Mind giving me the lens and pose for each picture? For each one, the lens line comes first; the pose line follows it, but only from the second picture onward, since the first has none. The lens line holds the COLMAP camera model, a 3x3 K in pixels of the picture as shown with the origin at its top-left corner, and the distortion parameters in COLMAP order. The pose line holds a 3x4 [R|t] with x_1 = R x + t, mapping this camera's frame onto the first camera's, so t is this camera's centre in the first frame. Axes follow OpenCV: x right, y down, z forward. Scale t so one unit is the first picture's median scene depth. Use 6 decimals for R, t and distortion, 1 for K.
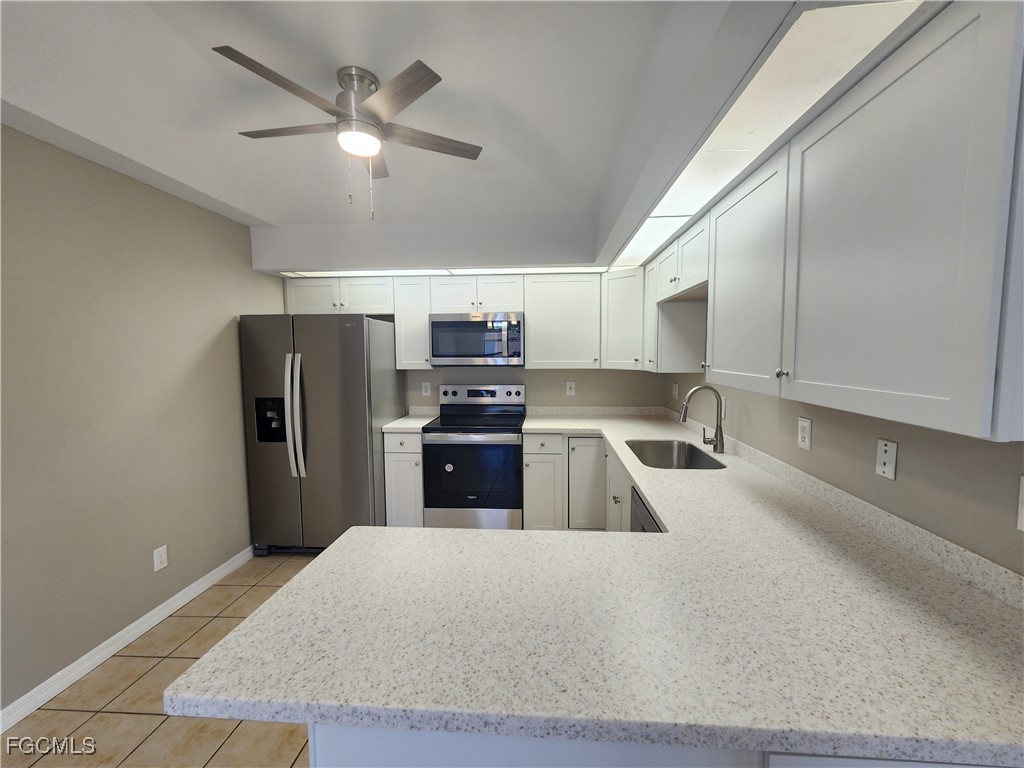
lens RADIAL K [[428.9, 0, 520.0], [0, 428.9, 382.9], [0, 0, 1]] dist [-0.005763, 0.002860]
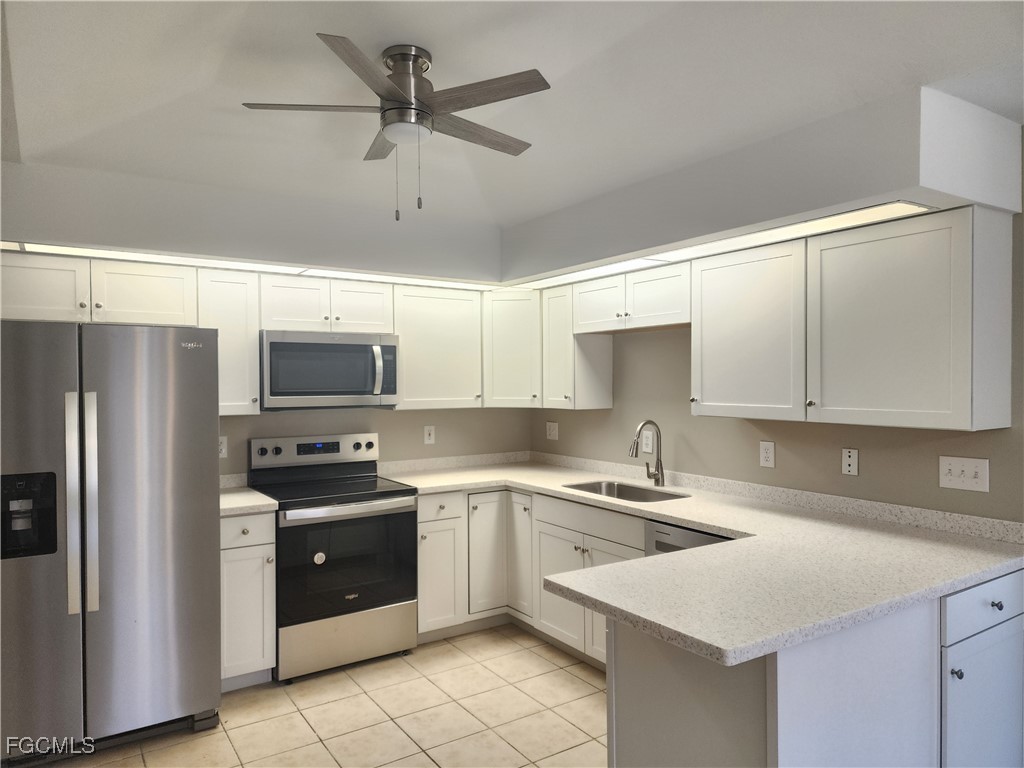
lens RADIAL K [[692.0, 0, 515.8], [0, 692.0, 384.4], [0, 0, 1]] dist [0.060998, -0.061245]
pose [[0.793831, -0.001349, 0.608137, -0.614071], [0.044927, 0.997395, -0.056432, 0.000056], [-0.606477, 0.072119, 0.791824, -0.084957]]
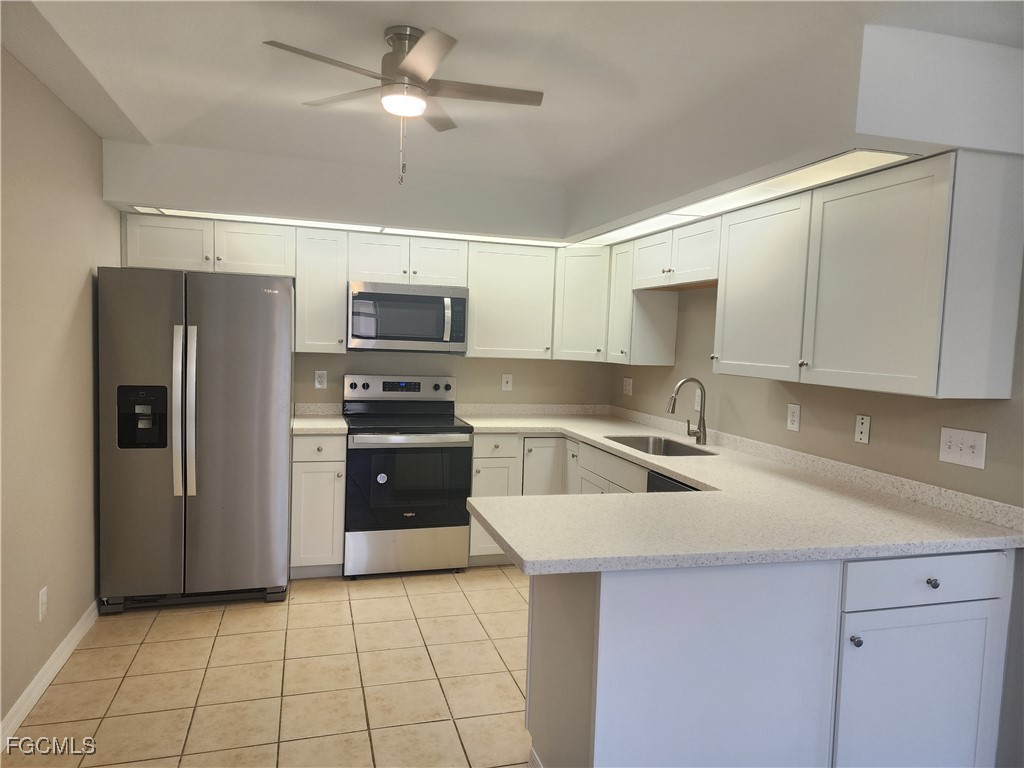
lens RADIAL K [[692.0, 0, 508.5], [0, 692.0, 380.0], [0, 0, 1]] dist [0.060998, -0.061245]
pose [[0.940037, 0.018404, 0.340575, -0.401146], [-0.016327, 0.999827, -0.008963, 0.025051], [-0.340681, 0.002865, 0.940175, -0.295931]]
